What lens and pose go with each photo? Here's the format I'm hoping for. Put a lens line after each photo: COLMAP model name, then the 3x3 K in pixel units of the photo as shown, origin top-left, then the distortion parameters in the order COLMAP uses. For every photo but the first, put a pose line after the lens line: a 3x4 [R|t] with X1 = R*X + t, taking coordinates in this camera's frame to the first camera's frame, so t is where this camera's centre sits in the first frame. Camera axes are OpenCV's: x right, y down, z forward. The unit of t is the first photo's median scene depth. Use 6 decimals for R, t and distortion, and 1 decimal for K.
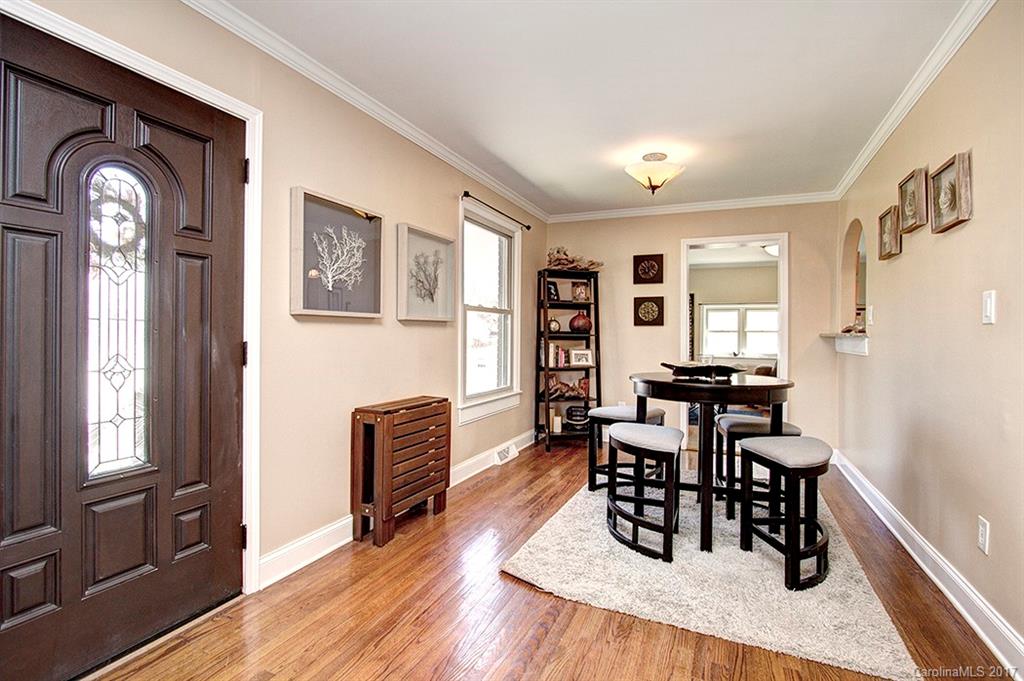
lens RADIAL K [[487.7, 0, 518.5], [0, 487.7, 340.9], [0, 0, 1]] dist [-0.011990, 0.000713]
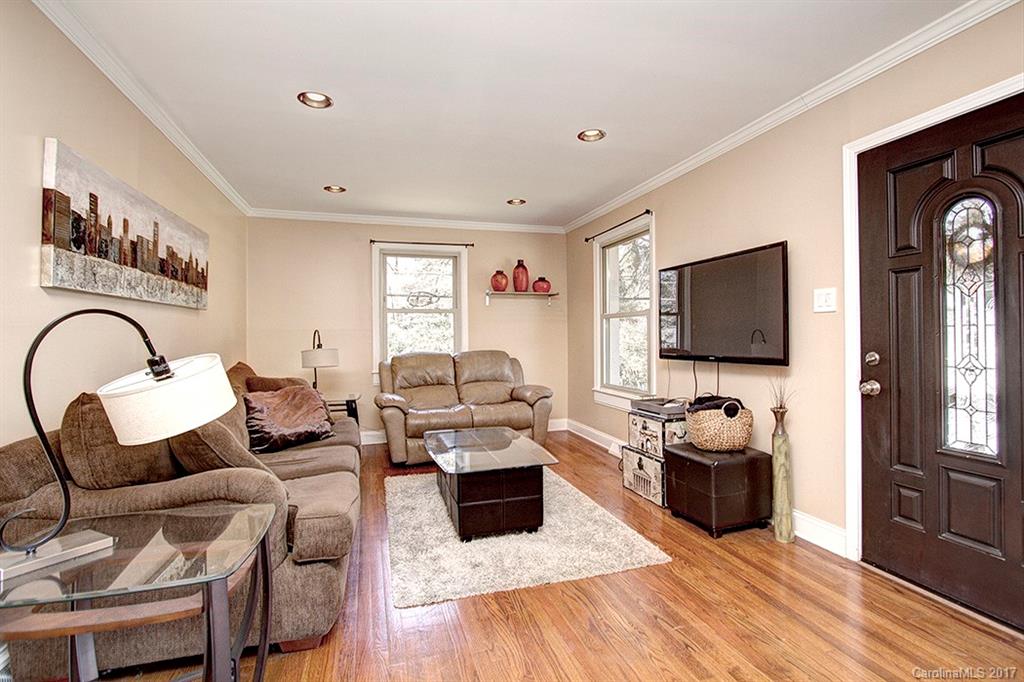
lens RADIAL K [[487.7, 0, 518.5], [0, 487.7, 341.4], [0, 0, 1]] dist [-0.011990, 0.000713]
pose [[-0.755712, 0.005315, -0.654882, 0.764147], [-0.005611, 0.999878, 0.014590, -0.015234], [0.654880, 0.014700, -0.755590, 1.120233]]
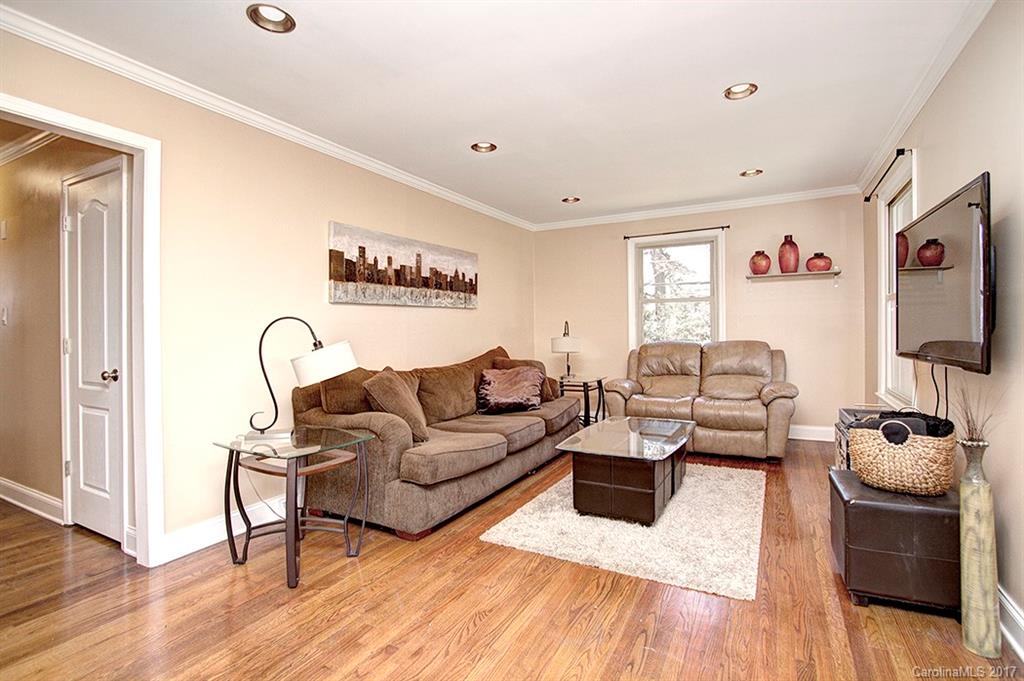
lens RADIAL K [[483.1, 0, 512.0], [0, 483.1, 340.5], [0, 0, 1]] dist [-0.016265, 0.000715]
pose [[-0.996452, 0.003811, 0.084076, -0.092921], [0.007042, 0.999247, 0.038164, -0.030706], [-0.083867, 0.038621, -0.995728, 1.555702]]
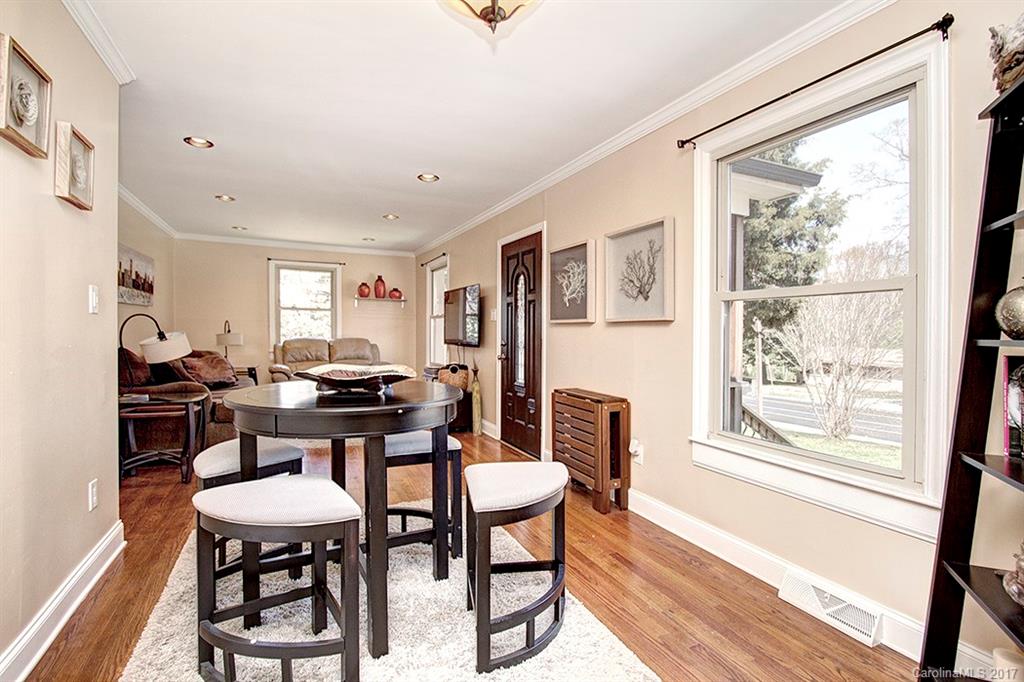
lens RADIAL K [[490.8, 0, 513.2], [0, 490.8, 360.1], [0, 0, 1]] dist [-0.002283, -0.000141]
pose [[-0.661849, 0.024036, -0.749252, 1.335917], [-0.032510, 0.997625, 0.060722, -0.032944], [0.748932, 0.064547, -0.659495, 2.851004]]
